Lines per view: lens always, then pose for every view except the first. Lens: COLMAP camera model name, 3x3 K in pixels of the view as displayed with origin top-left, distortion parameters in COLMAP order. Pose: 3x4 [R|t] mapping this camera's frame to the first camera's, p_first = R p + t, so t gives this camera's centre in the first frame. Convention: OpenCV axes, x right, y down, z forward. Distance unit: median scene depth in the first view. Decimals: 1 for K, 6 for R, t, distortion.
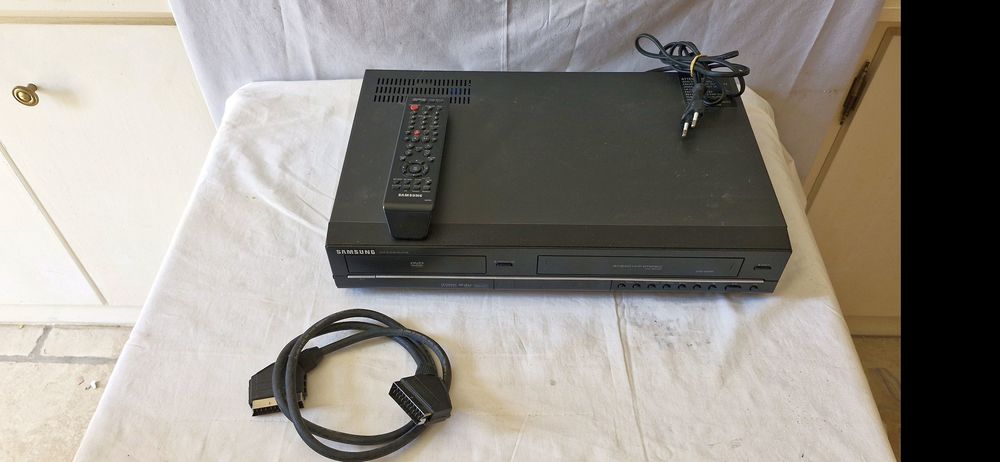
lens RADIAL K [[699.1, 0, 505.8], [0, 699.1, 236.2], [0, 0, 1]] dist [0.083777, -0.131147]
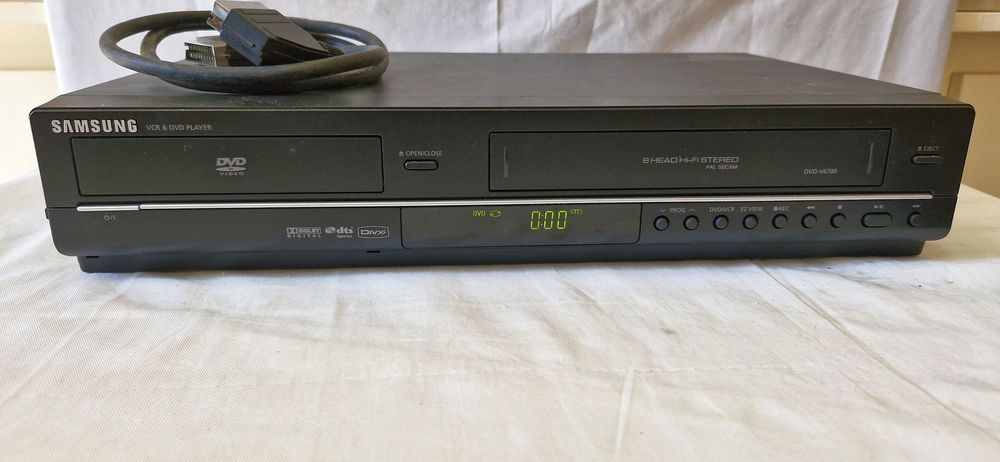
lens RADIAL K [[712.6, 0, 505.0], [0, 712.6, 234.3], [0, 0, 1]] dist [0.071639, -0.131161]
pose [[0.997183, -0.021354, 0.071902, -0.050951], [0.053564, 0.873780, -0.483362, 0.273334], [-0.052505, 0.485852, 0.872463, 0.428025]]
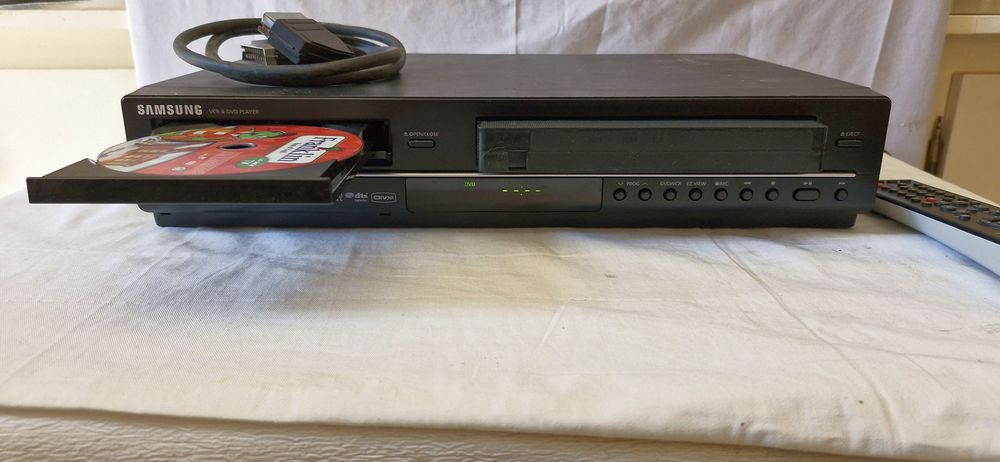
lens RADIAL K [[710.4, 0, 500.0], [0, 710.4, 231.0], [0, 0, 1]] dist [0.074868, -0.130883]
pose [[0.999985, -0.002590, -0.004794, -0.013557], [-0.000101, 0.870805, -0.491628, 0.337063], [0.005448, 0.491621, 0.870792, 0.362519]]
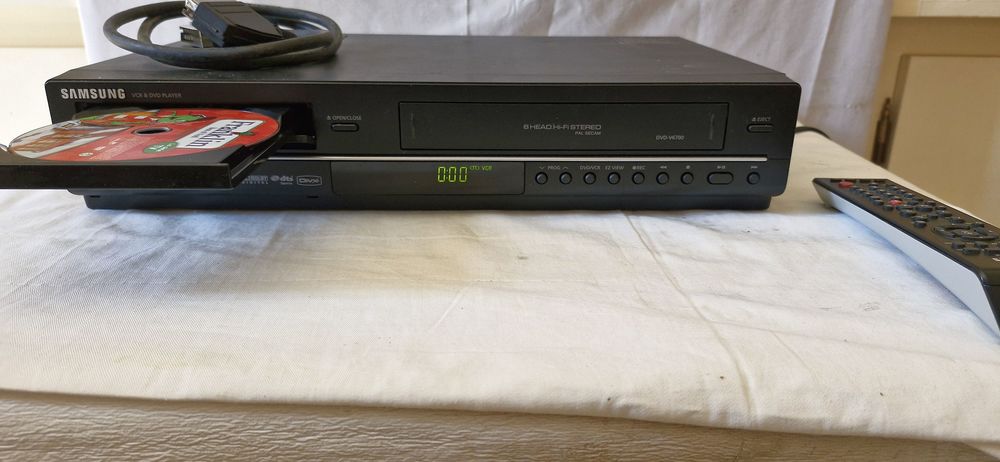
lens RADIAL K [[712.6, 0, 505.0], [0, 712.6, 234.3], [0, 0, 1]] dist [0.071639, -0.131161]
pose [[0.999825, -0.003383, 0.018378, 0.031009], [0.011451, 0.888124, -0.459461, 0.341156], [-0.014768, 0.459591, 0.888008, 0.348202]]
